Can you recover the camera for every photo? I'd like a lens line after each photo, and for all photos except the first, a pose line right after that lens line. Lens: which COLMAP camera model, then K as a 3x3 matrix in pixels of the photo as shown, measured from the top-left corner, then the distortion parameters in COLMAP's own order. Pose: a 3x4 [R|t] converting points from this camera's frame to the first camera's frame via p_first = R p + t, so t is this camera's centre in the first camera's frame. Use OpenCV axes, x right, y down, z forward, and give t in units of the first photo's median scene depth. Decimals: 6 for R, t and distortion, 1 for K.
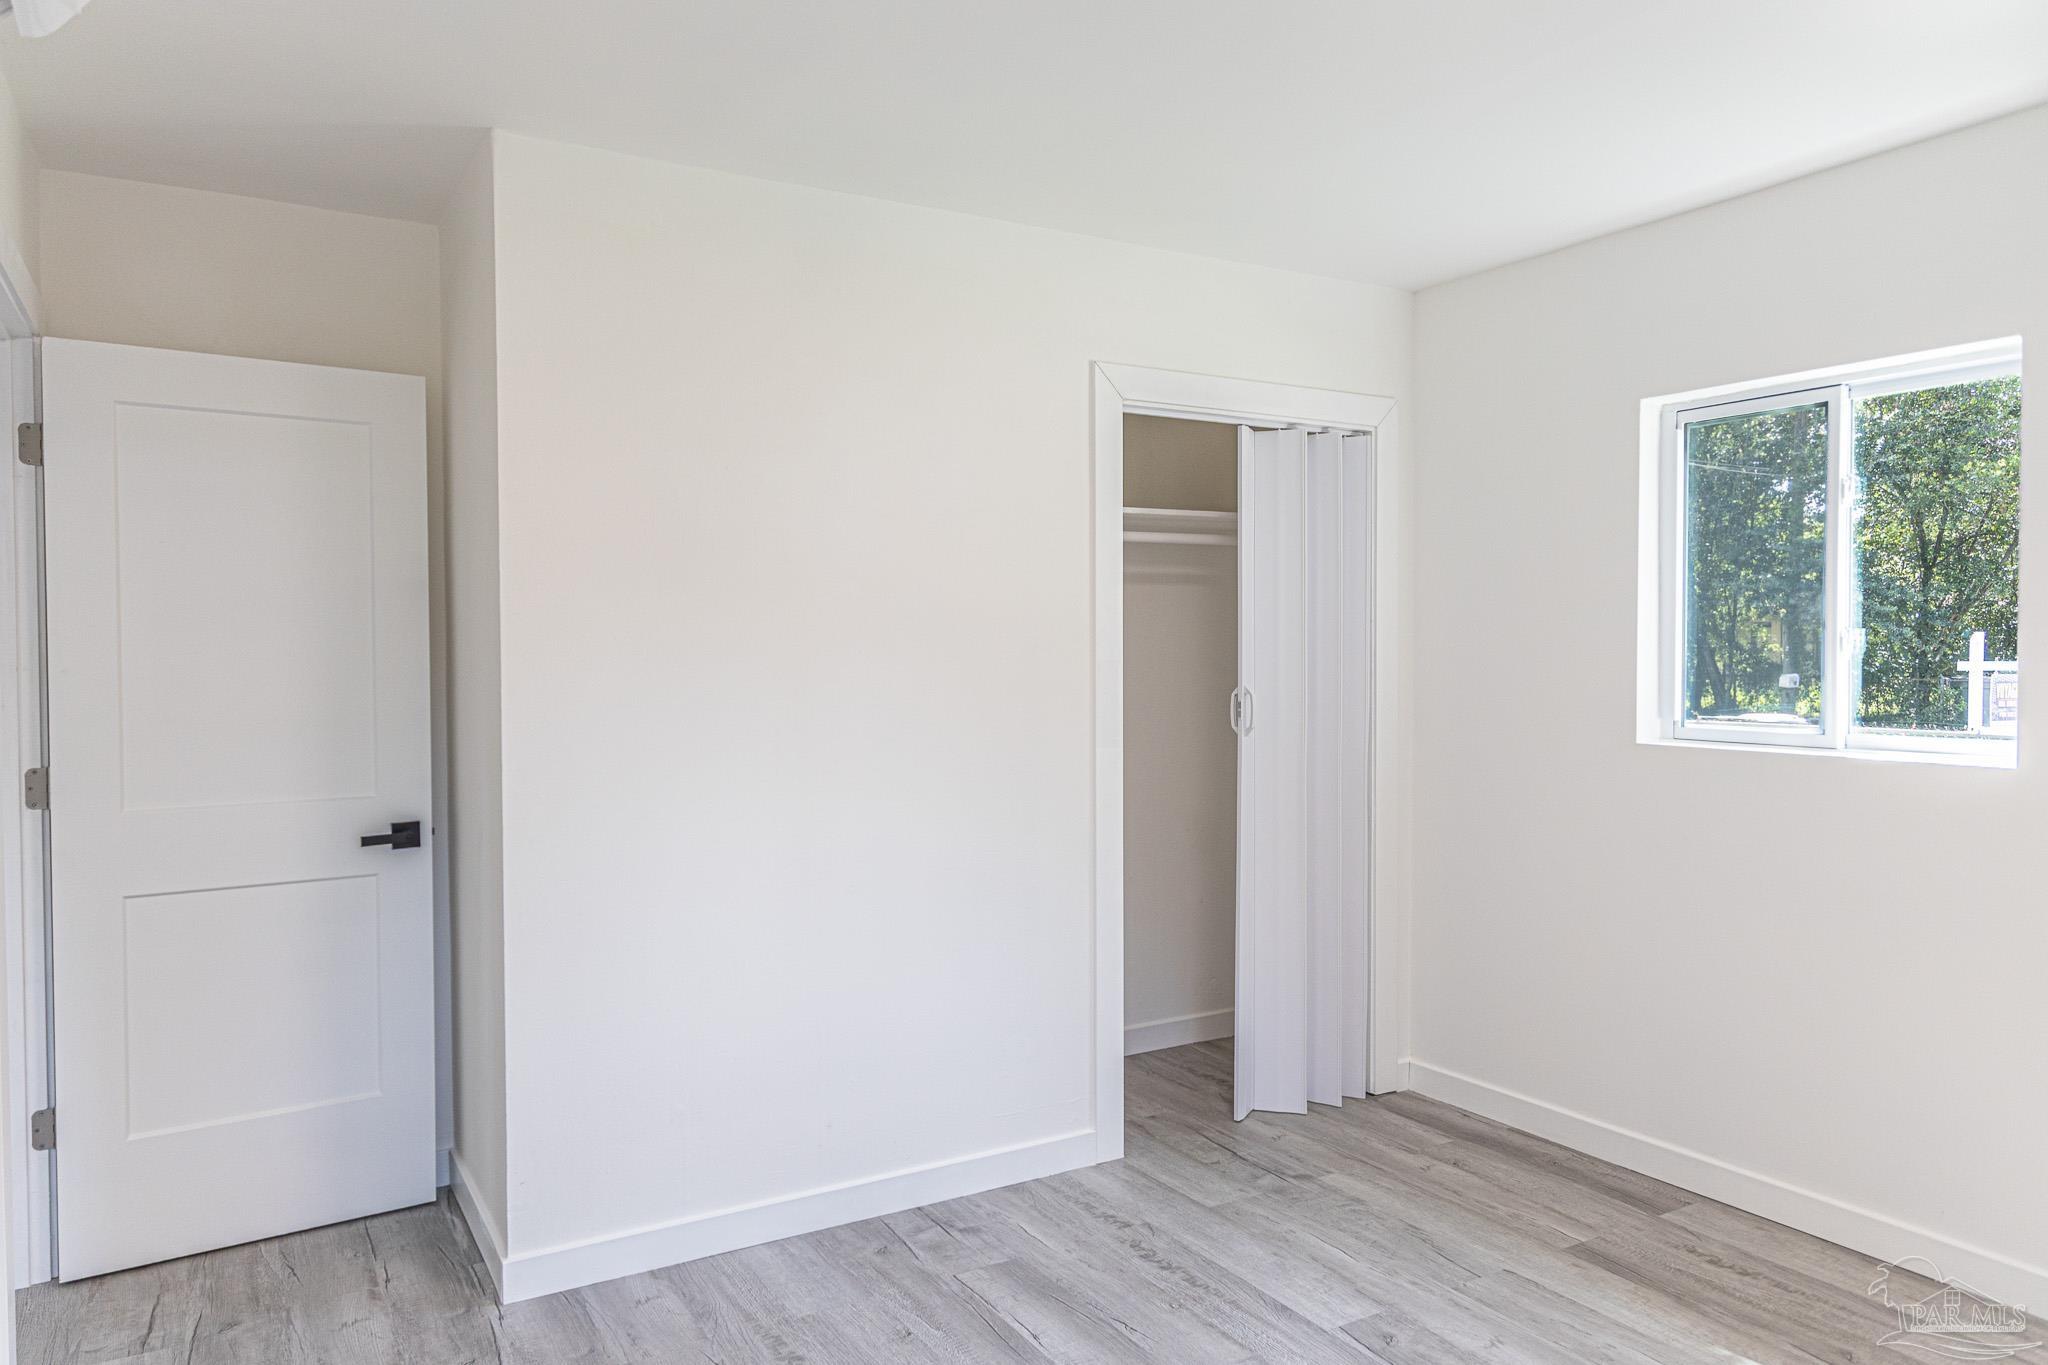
lens RADIAL K [[1371.4, 0, 1031.6], [0, 1371.4, 684.5], [0, 0, 1]] dist [0.007049, -0.001865]
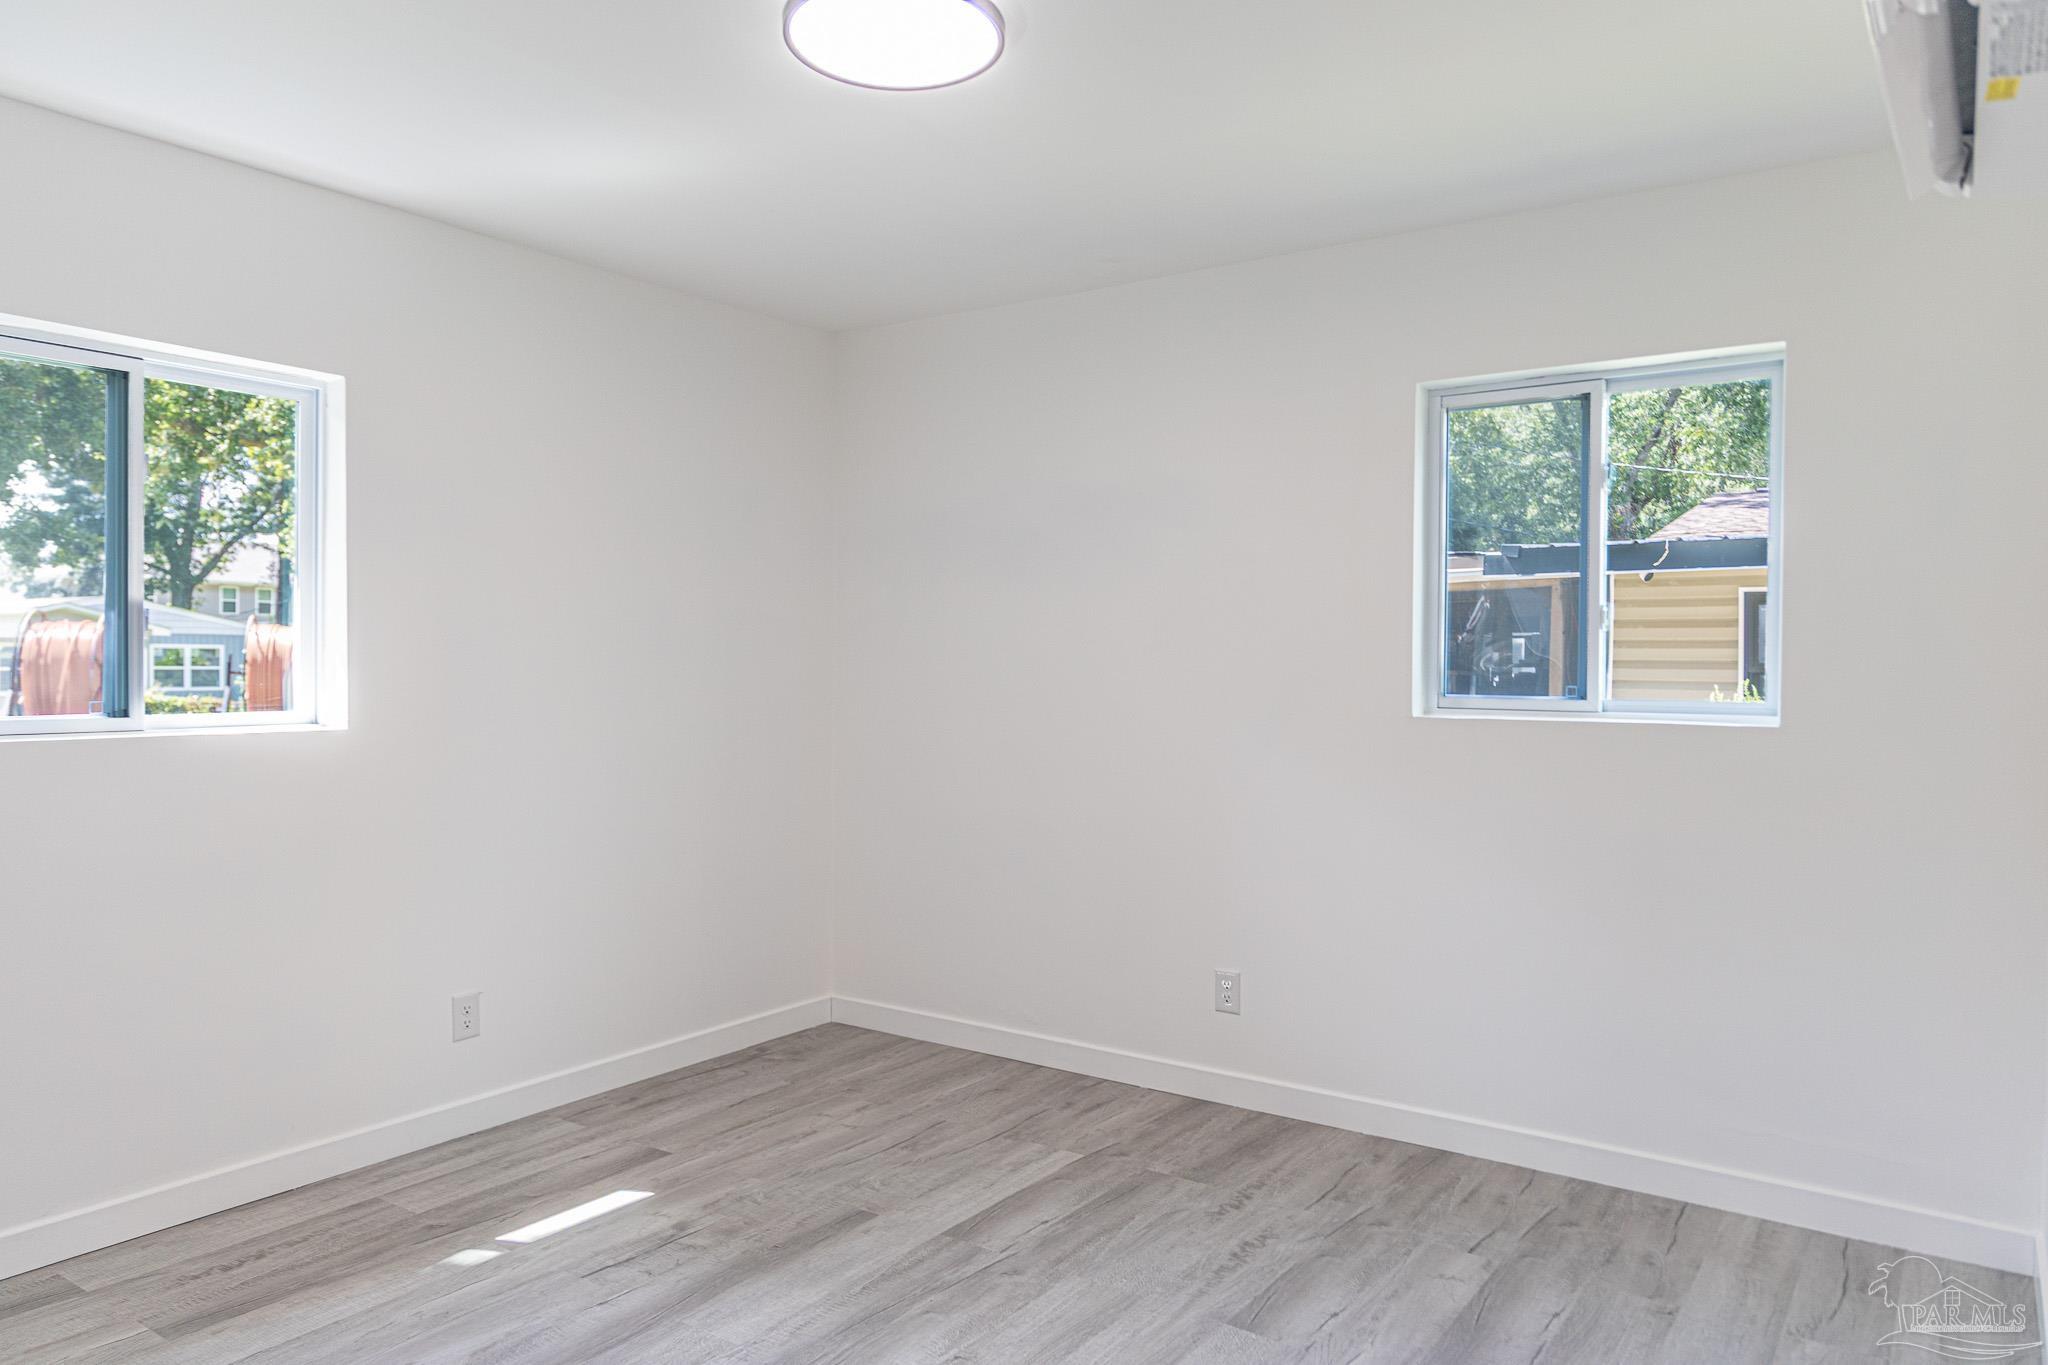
lens RADIAL K [[1371.4, 0, 1030.8], [0, 1371.4, 673.4], [0, 0, 1]] dist [0.007049, -0.001865]
pose [[-0.406343, -0.005078, 0.913707, -0.605220], [0.020653, 0.999678, 0.014741, 0.005640], [-0.913487, 0.024861, -0.406107, 0.878137]]
